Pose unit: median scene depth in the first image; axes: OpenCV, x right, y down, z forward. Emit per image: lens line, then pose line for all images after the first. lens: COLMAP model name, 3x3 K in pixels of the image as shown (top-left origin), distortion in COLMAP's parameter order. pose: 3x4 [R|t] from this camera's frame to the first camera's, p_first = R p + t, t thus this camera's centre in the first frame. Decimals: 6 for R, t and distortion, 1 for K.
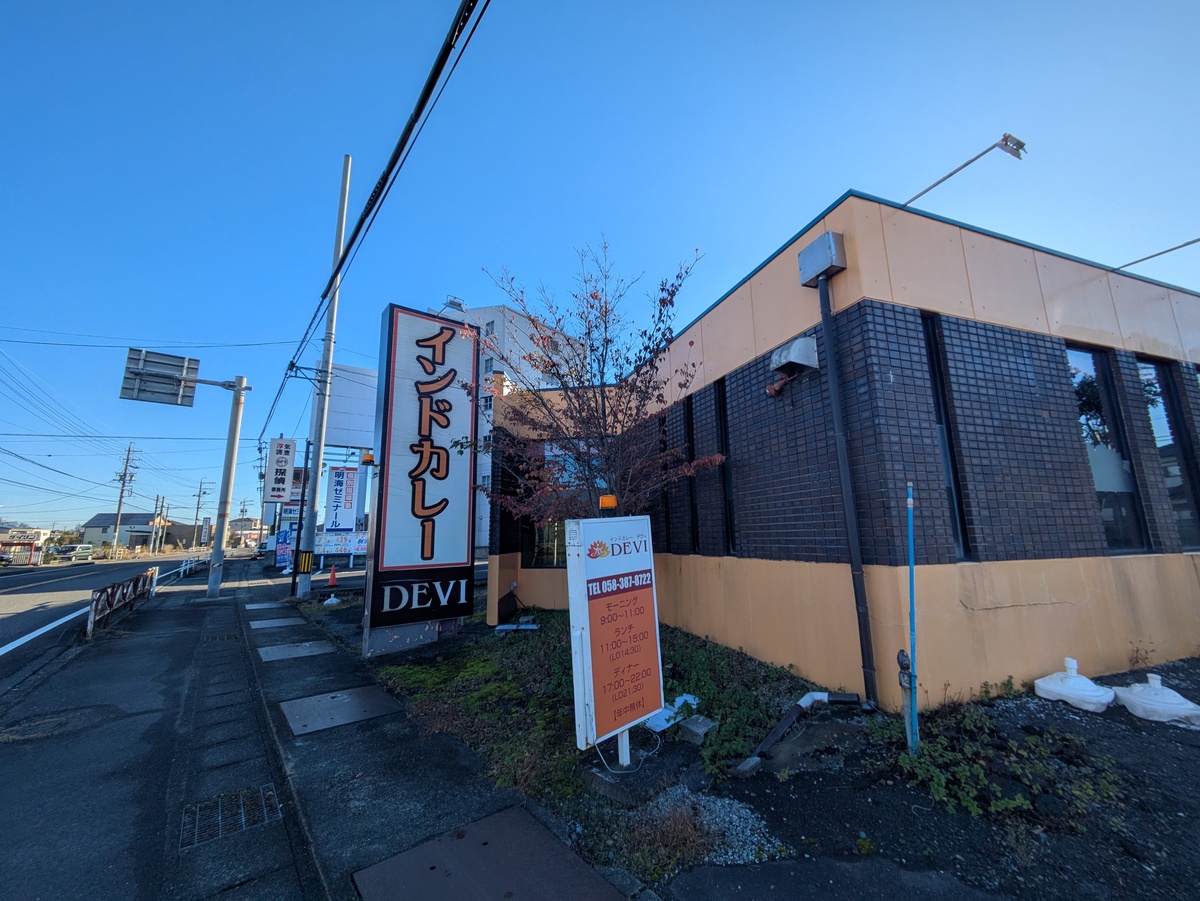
lens RADIAL K [[478.7, 0, 600.2], [0, 478.7, 451.1], [0, 0, 1]] dist [0.000961, 0.000374]
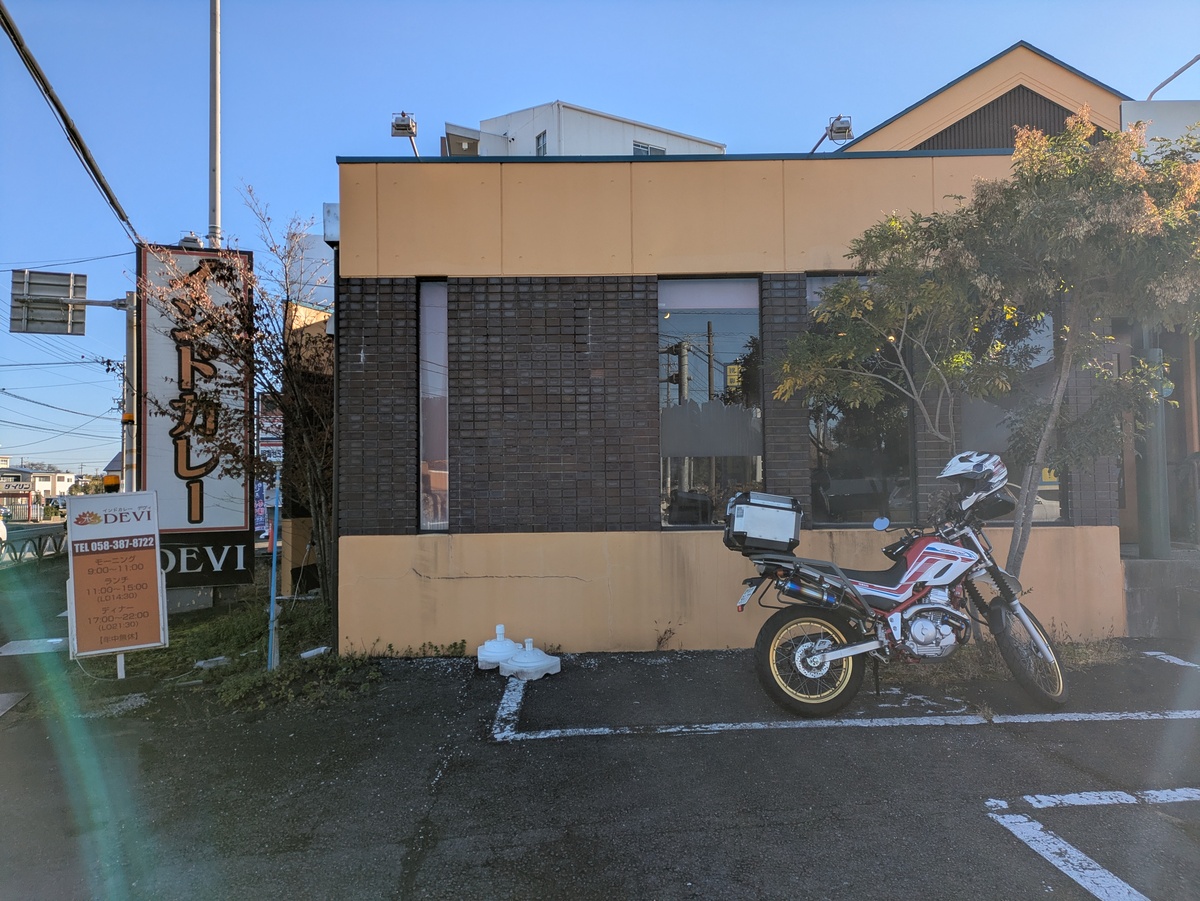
lens RADIAL K [[880.0, 0, 598.6], [0, 880.0, 451.6], [0, 0, 1]] dist [0.015326, 0.002955]
pose [[0.948936, -0.010973, -0.315277, 0.908782], [0.055340, 0.989688, 0.132119, -0.093951], [0.310576, -0.142820, 0.939758, -0.349197]]
